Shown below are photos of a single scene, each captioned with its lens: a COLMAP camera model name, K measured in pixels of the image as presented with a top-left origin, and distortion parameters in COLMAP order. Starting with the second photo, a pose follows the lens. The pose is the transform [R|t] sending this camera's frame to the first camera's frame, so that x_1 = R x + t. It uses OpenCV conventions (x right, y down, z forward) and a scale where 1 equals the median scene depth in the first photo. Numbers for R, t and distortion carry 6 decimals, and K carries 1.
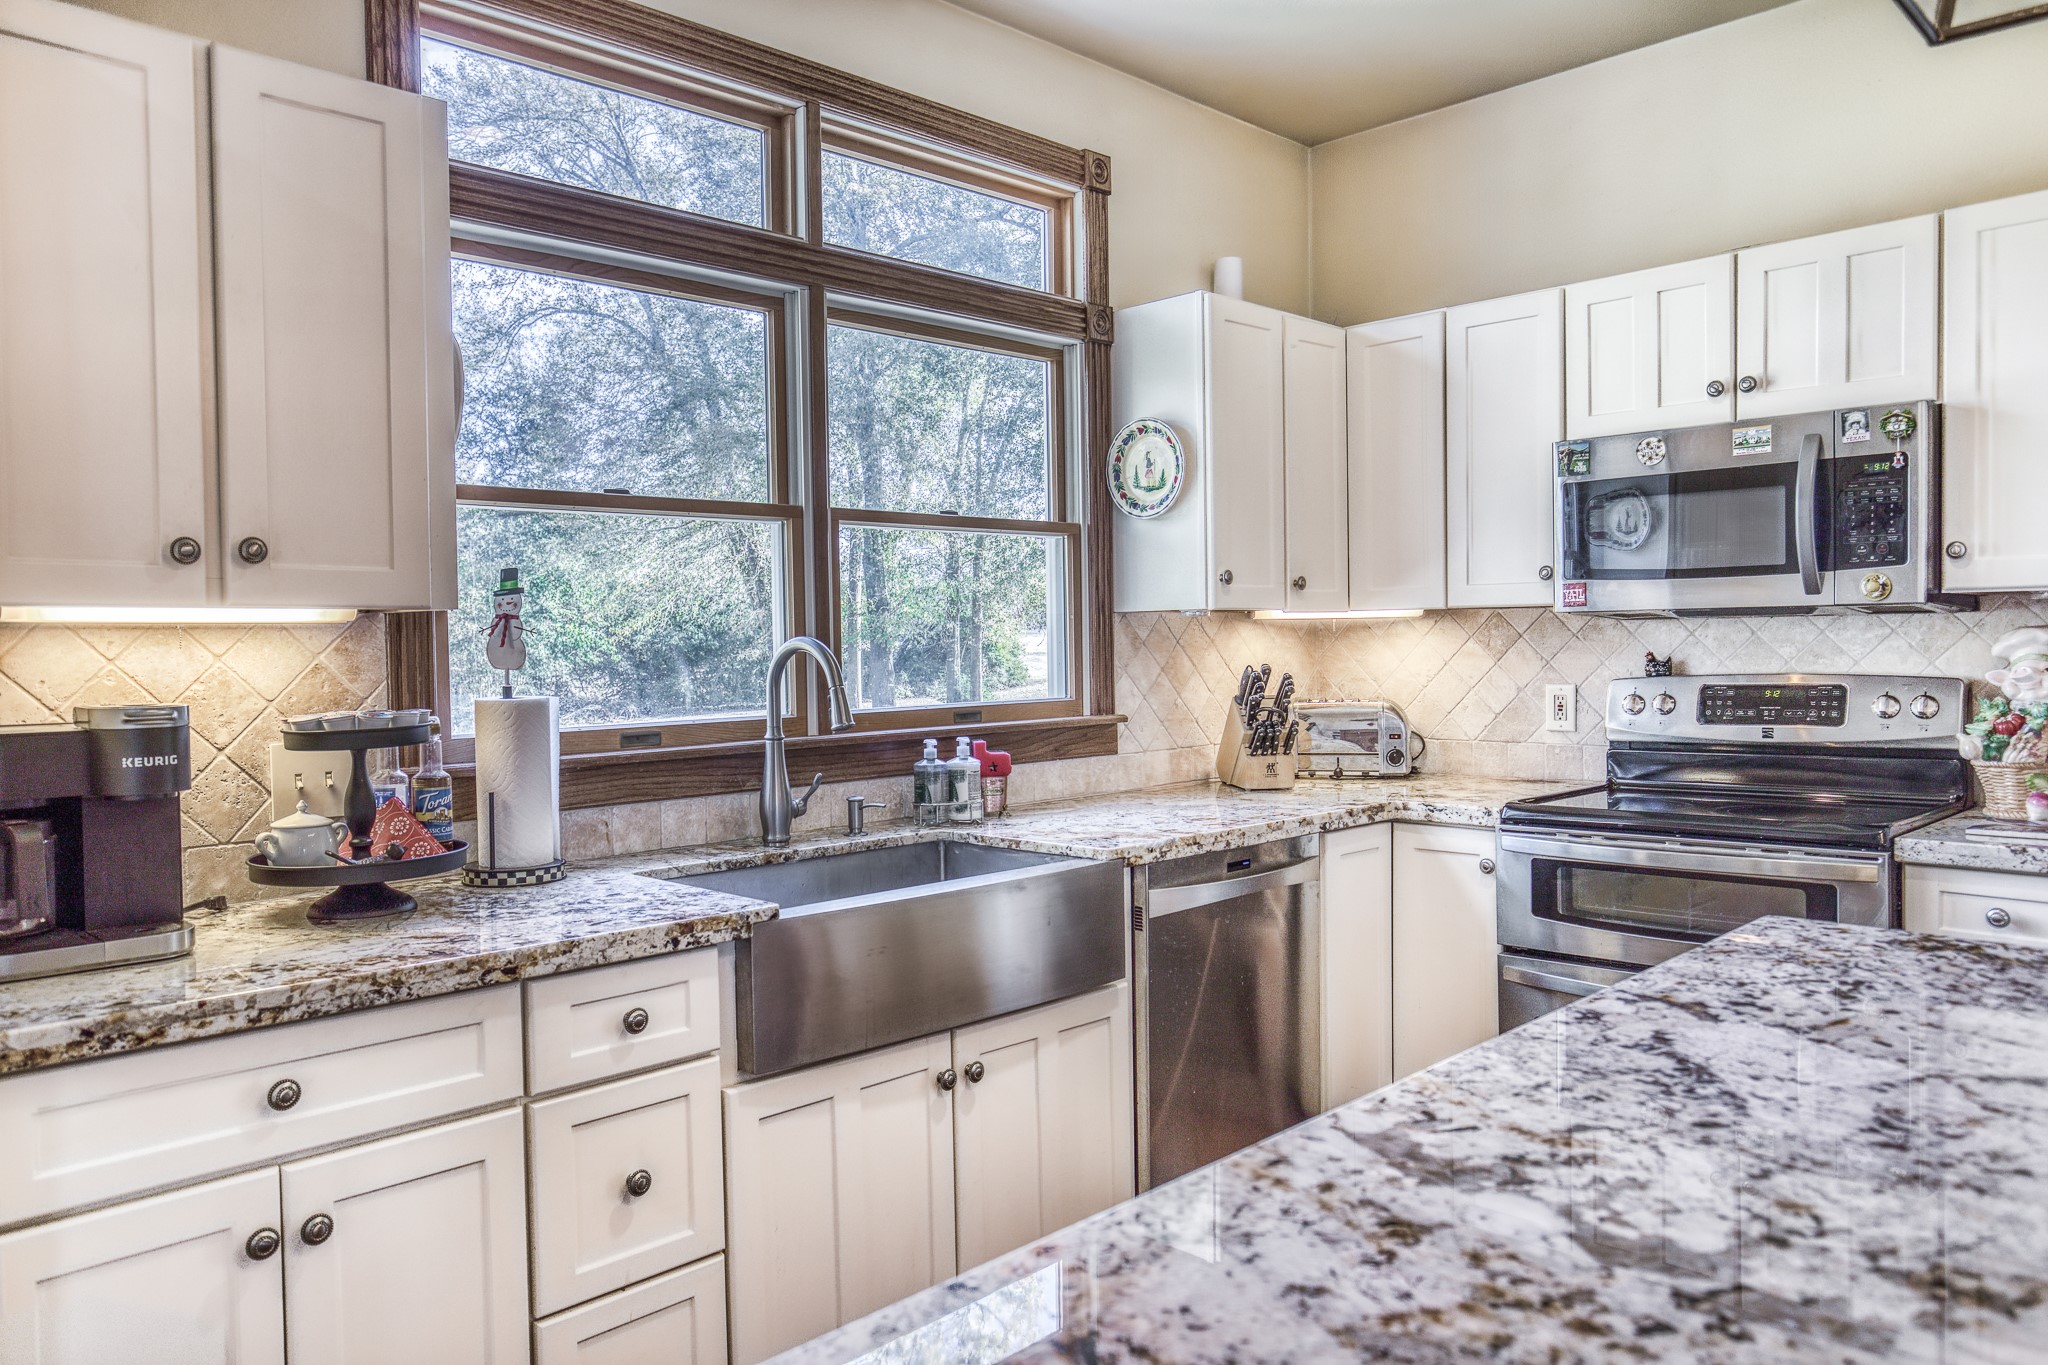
lens RADIAL K [[1433.6, 0, 1020.9], [0, 1433.6, 674.1], [0, 0, 1]] dist [0.015203, 0.003090]
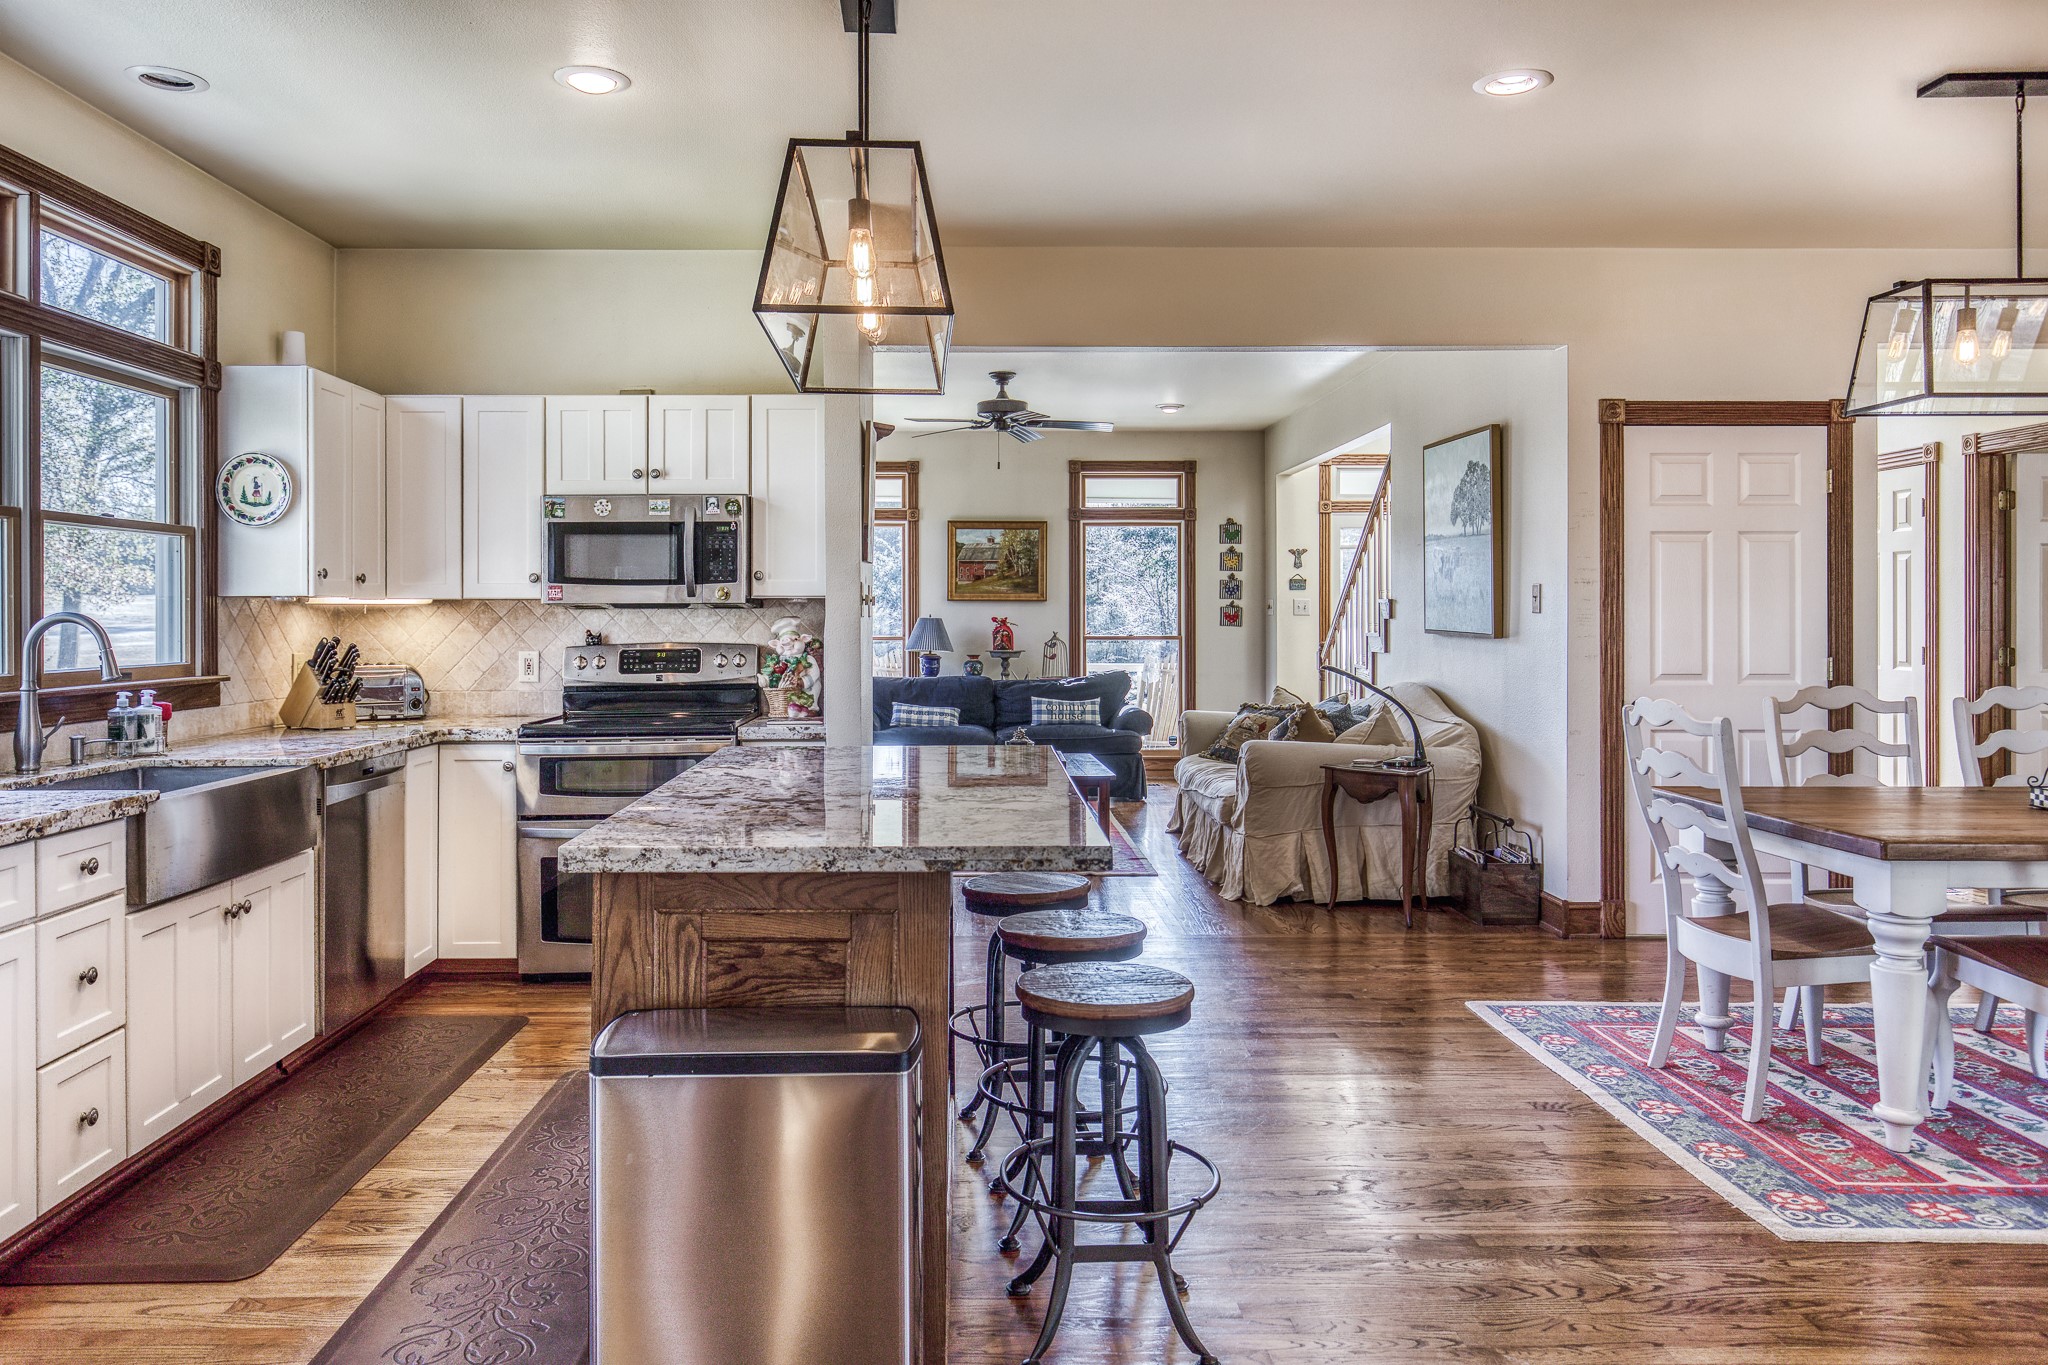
lens RADIAL K [[1379.5, 0, 1023.9], [0, 1379.5, 621.9], [0, 0, 1]] dist [-0.030814, -0.000292]
pose [[0.667978, 0.011159, 0.744098, -0.402158], [0.009188, 0.999688, -0.023240, 0.016941], [-0.744124, 0.022360, 0.667667, -0.400336]]
